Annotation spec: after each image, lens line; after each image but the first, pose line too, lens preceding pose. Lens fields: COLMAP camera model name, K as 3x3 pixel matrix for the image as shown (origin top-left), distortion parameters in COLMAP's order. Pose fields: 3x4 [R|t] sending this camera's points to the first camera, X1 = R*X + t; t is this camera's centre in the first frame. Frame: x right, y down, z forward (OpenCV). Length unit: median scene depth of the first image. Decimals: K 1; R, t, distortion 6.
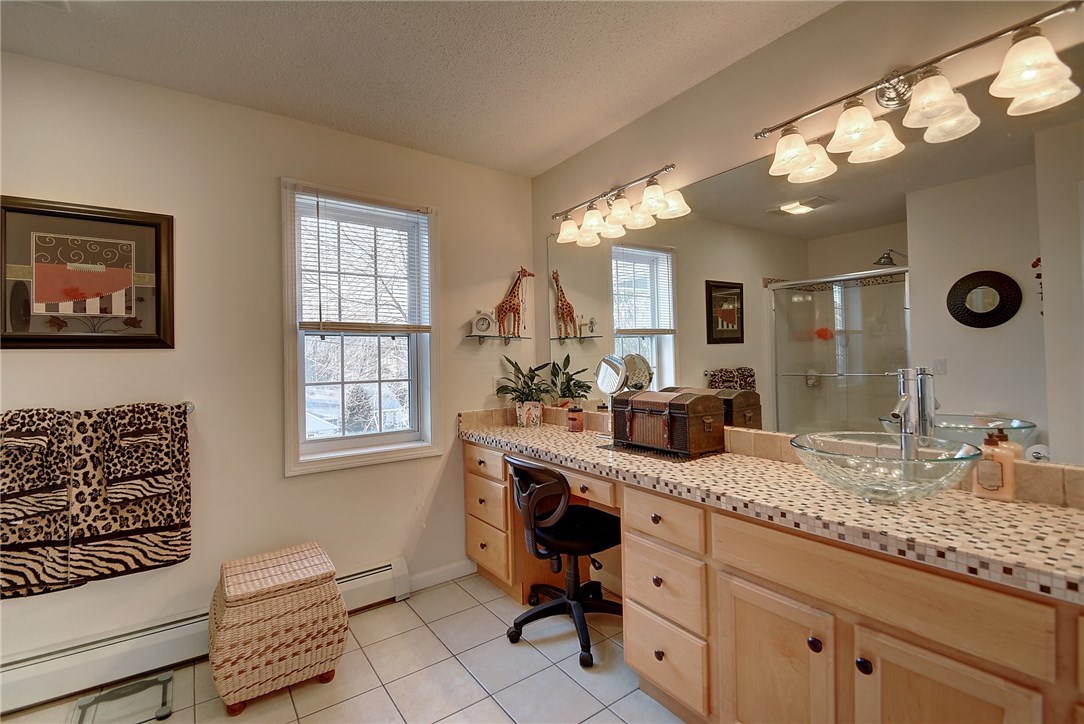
lens RADIAL K [[477.9, 0, 532.6], [0, 477.9, 353.9], [0, 0, 1]] dist [0.017655, -0.019208]
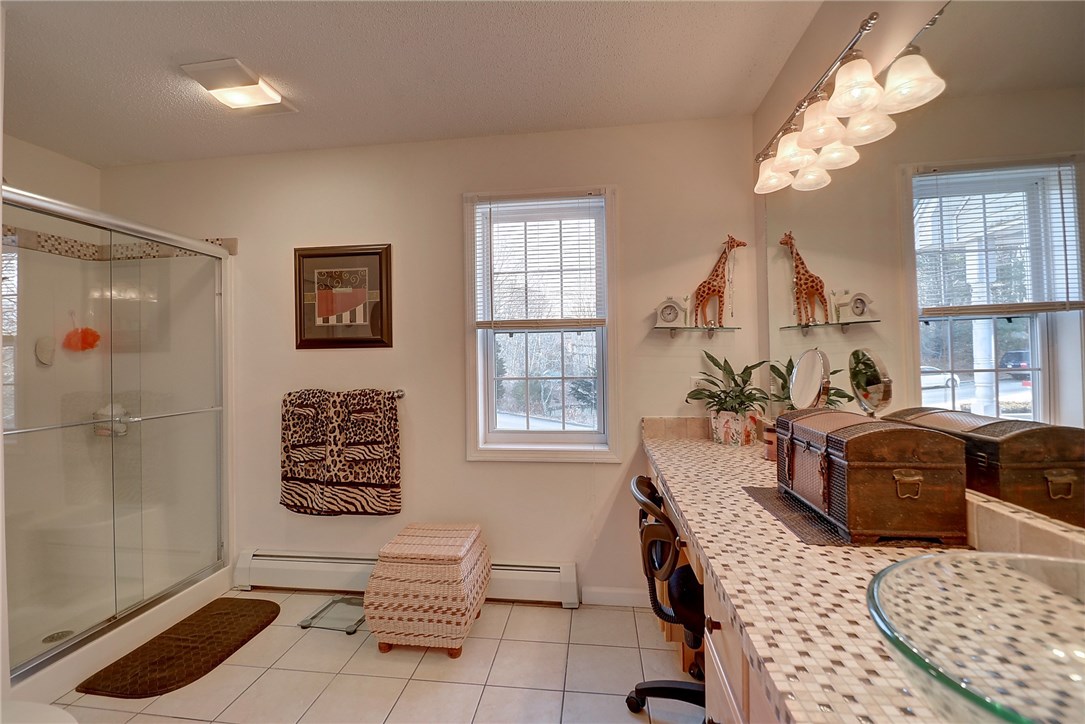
lens RADIAL K [[478.4, 0, 533.1], [0, 478.4, 353.8], [0, 0, 1]] dist [0.017655, -0.019208]
pose [[0.729193, 0.001872, -0.684305, 0.436296], [0.008784, 0.999888, 0.012096, -0.006293], [0.684252, -0.014832, 0.729095, 0.349353]]
